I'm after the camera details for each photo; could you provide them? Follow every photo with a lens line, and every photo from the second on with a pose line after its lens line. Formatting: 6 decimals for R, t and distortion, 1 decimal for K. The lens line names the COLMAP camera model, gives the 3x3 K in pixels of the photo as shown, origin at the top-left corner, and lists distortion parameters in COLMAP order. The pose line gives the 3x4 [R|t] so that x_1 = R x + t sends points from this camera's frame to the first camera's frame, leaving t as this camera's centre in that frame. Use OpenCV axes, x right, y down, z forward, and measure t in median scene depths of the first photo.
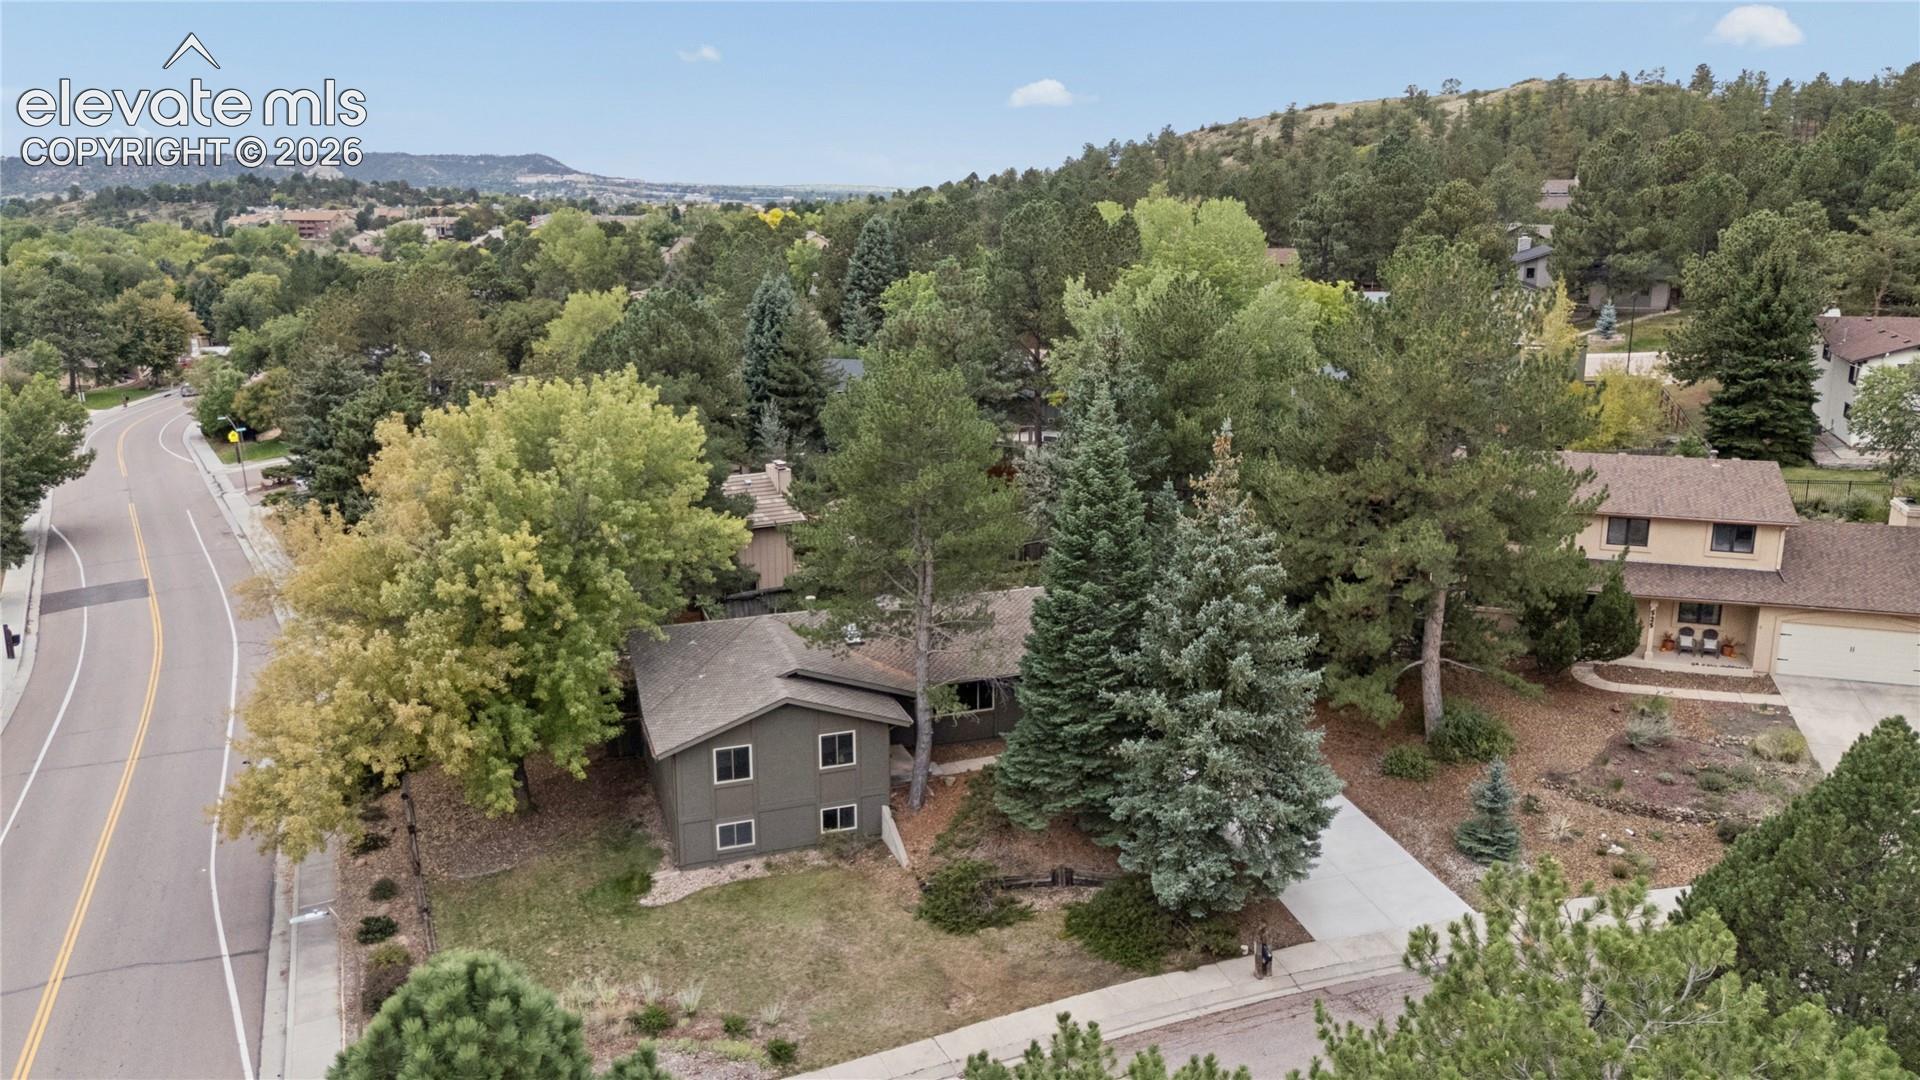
lens RADIAL K [[1363.3, 0, 991.5], [0, 1363.3, 538.3], [0, 0, 1]] dist [0.072345, -0.060123]
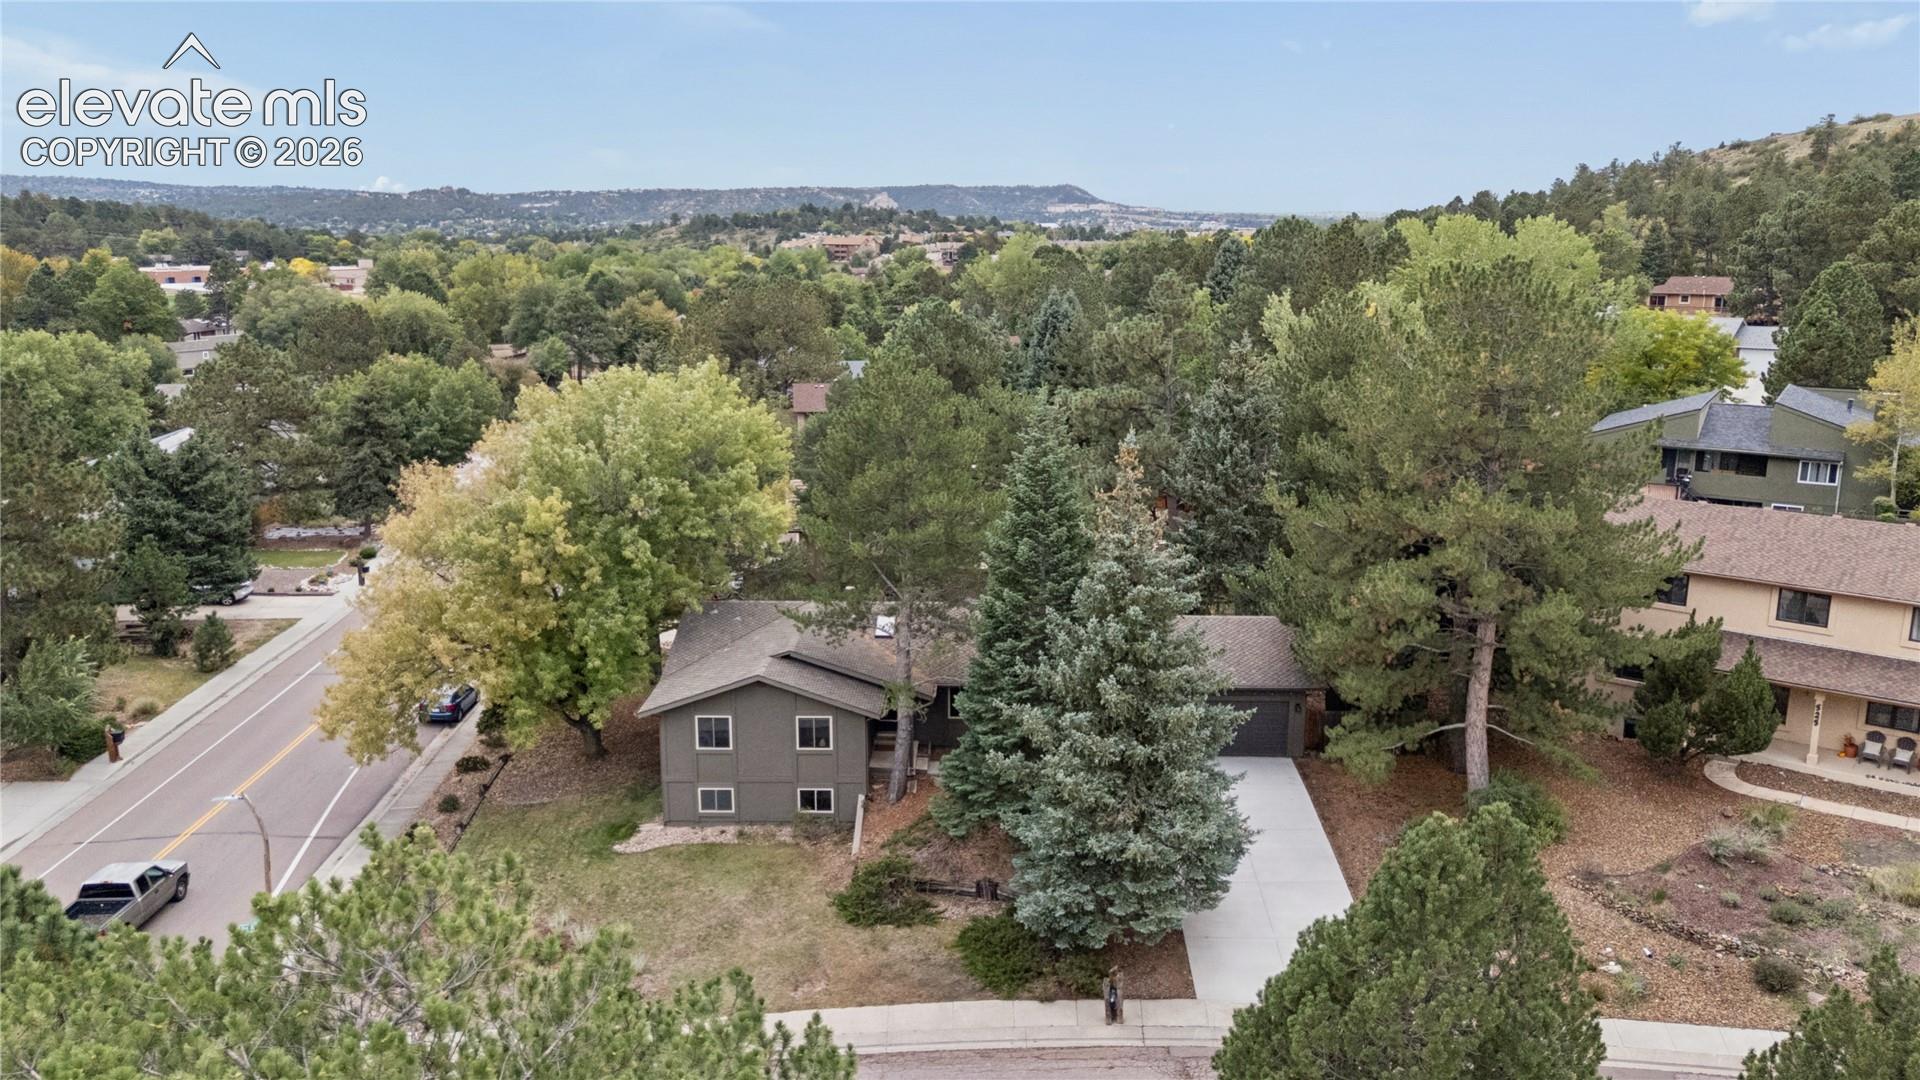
lens RADIAL K [[1363.3, 0, 991.5], [0, 1363.3, 538.3], [0, 0, 1]] dist [0.072345, -0.060123]
pose [[0.941410, 0.083184, -0.326845, 0.310230], [-0.089110, 0.996017, -0.003171, -0.000166], [0.325279, 0.032111, 0.945073, 0.058966]]
